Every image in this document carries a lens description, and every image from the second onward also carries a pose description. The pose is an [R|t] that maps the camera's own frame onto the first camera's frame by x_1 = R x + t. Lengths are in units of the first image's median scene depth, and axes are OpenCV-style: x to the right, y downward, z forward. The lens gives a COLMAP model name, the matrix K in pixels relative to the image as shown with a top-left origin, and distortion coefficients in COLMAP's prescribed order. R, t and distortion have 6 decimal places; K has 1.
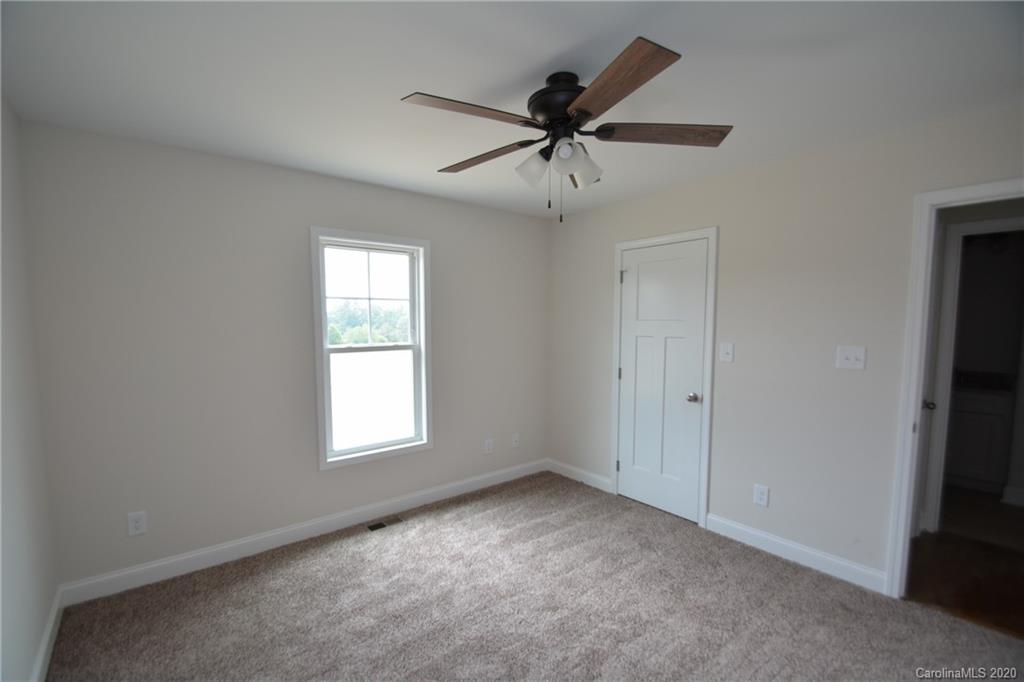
lens RADIAL K [[447.8, 0, 504.3], [0, 447.8, 359.1], [0, 0, 1]] dist [0.016063, -0.019434]
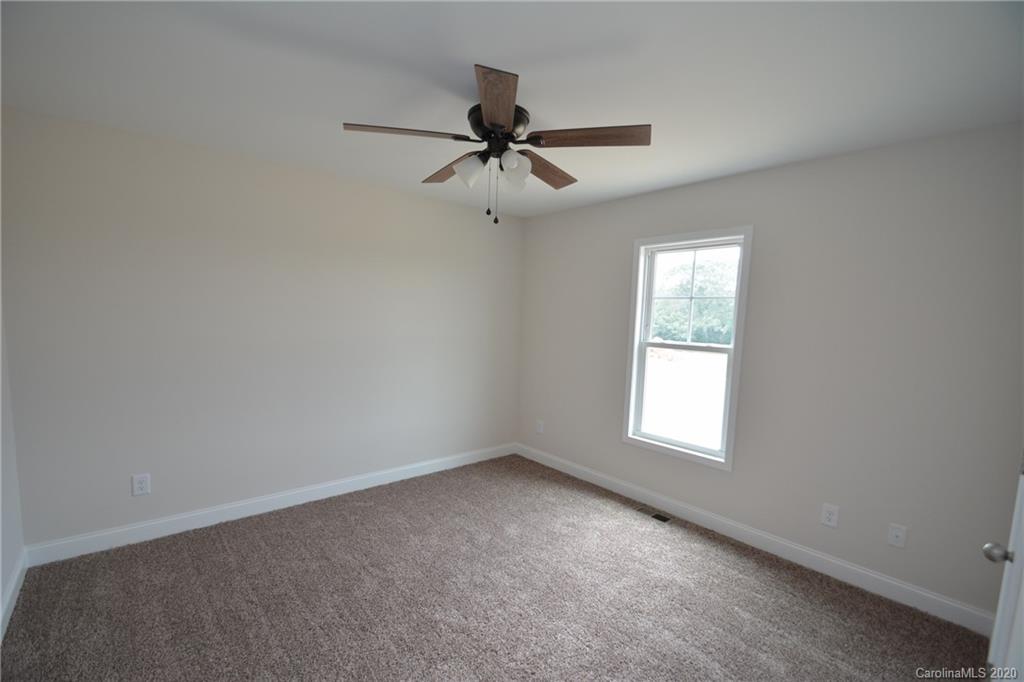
lens RADIAL K [[457.3, 0, 506.8], [0, 457.3, 360.7], [0, 0, 1]] dist [-0.014895, -0.001036]
pose [[0.012720, 0.104406, -0.994453, 0.706990], [-0.119159, 0.987605, 0.102163, -0.048830], [0.992794, 0.117198, 0.025003, 0.569990]]
